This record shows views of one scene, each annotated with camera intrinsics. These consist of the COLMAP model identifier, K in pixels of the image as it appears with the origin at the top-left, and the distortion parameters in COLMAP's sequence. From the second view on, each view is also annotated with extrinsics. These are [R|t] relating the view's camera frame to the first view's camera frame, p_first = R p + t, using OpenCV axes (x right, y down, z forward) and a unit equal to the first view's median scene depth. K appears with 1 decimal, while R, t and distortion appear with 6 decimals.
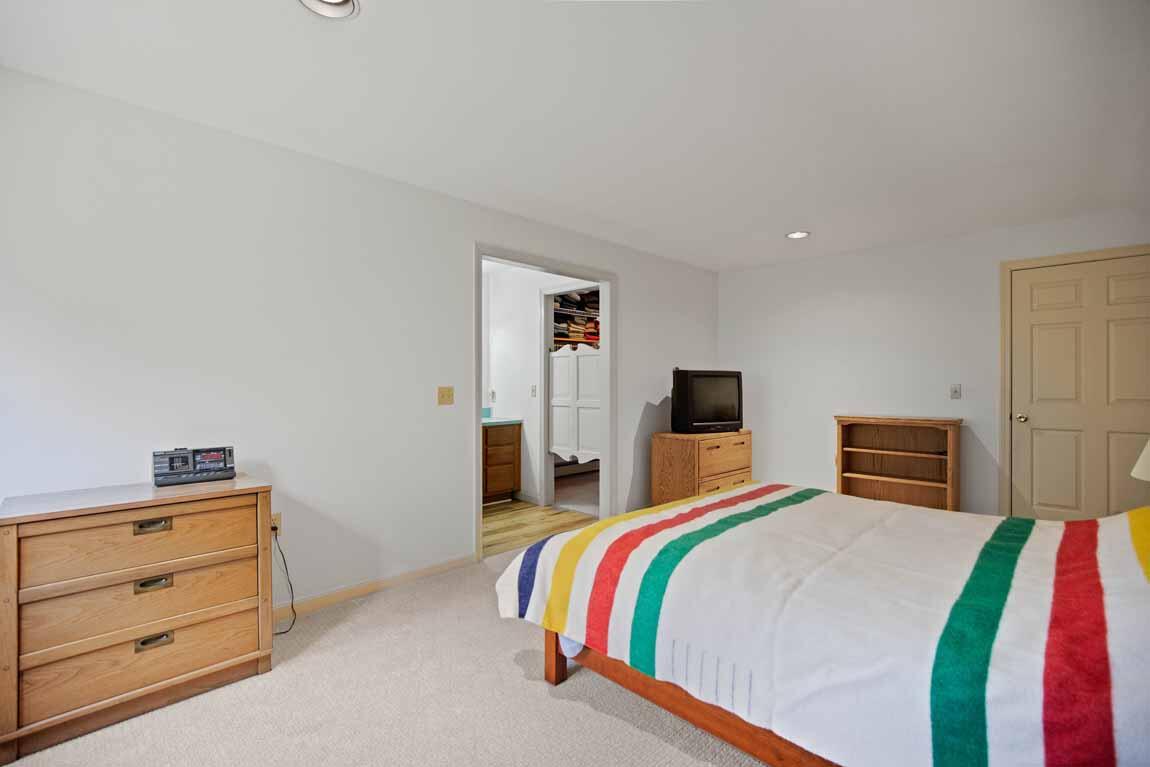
lens RADIAL K [[523.2, 0, 580.3], [0, 523.2, 383.6], [0, 0, 1]] dist [-0.012746, 0.005785]
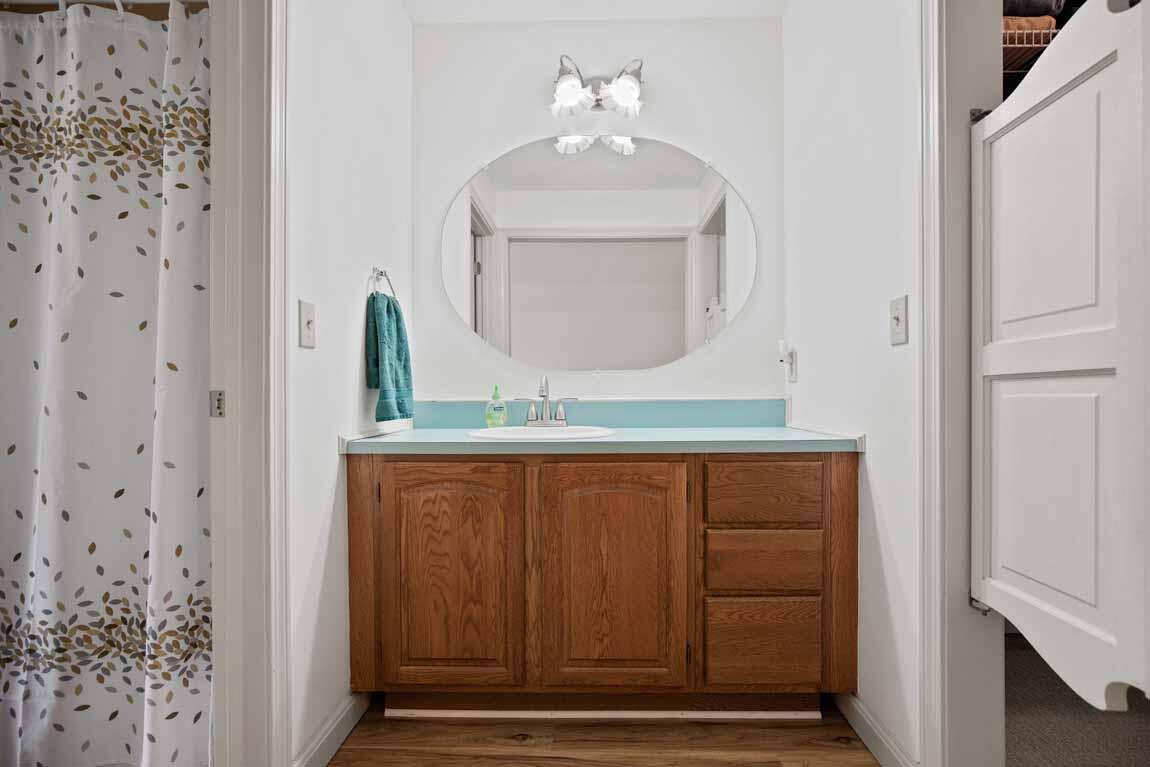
lens RADIAL K [[523.2, 0, 587.1], [0, 523.2, 397.1], [0, 0, 1]] dist [-0.012746, 0.005785]
pose [[0.696667, 0.001917, -0.717393, -0.016890], [0.000274, 0.999996, 0.002938, 0.048611], [0.717395, -0.002243, 0.696663, 0.744140]]
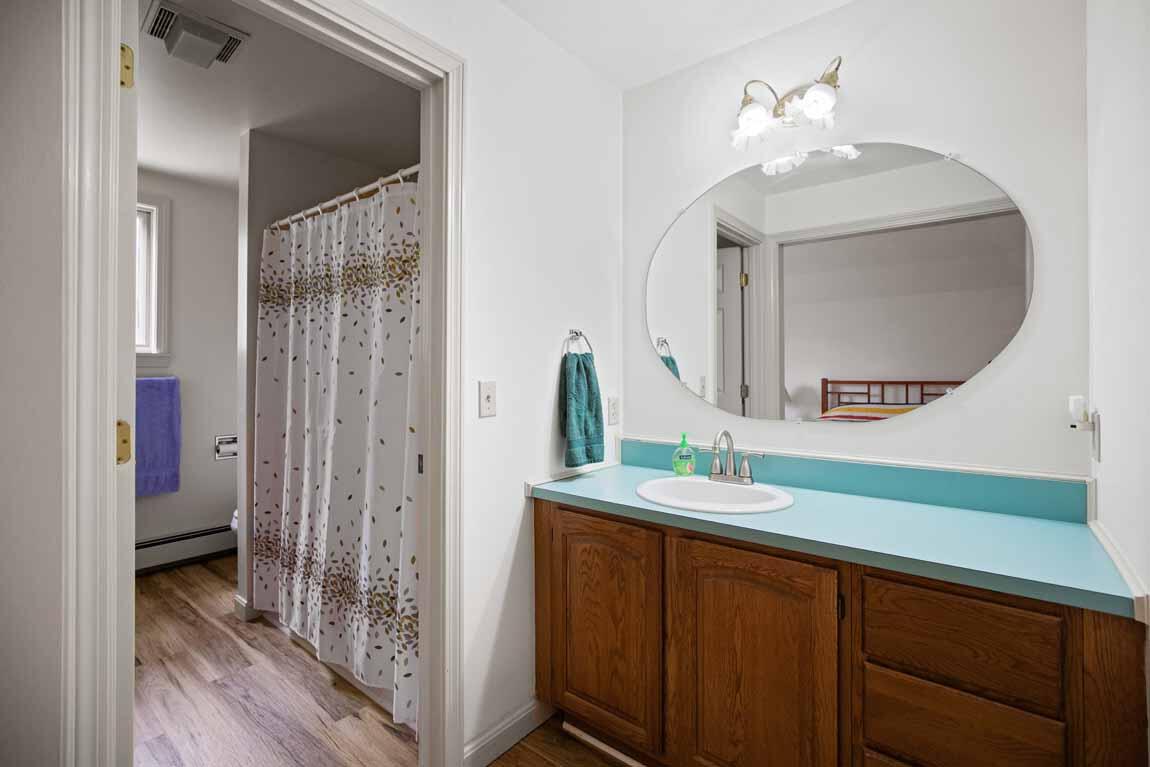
lens RADIAL K [[523.2, 0, 594.9], [0, 523.2, 367.4], [0, 0, 1]] dist [-0.012746, 0.005785]
pose [[0.123388, -0.003571, -0.992352, 0.031687], [-0.005089, 0.999978, -0.004232, -0.002977], [0.992346, 0.005572, 0.123367, 0.846925]]
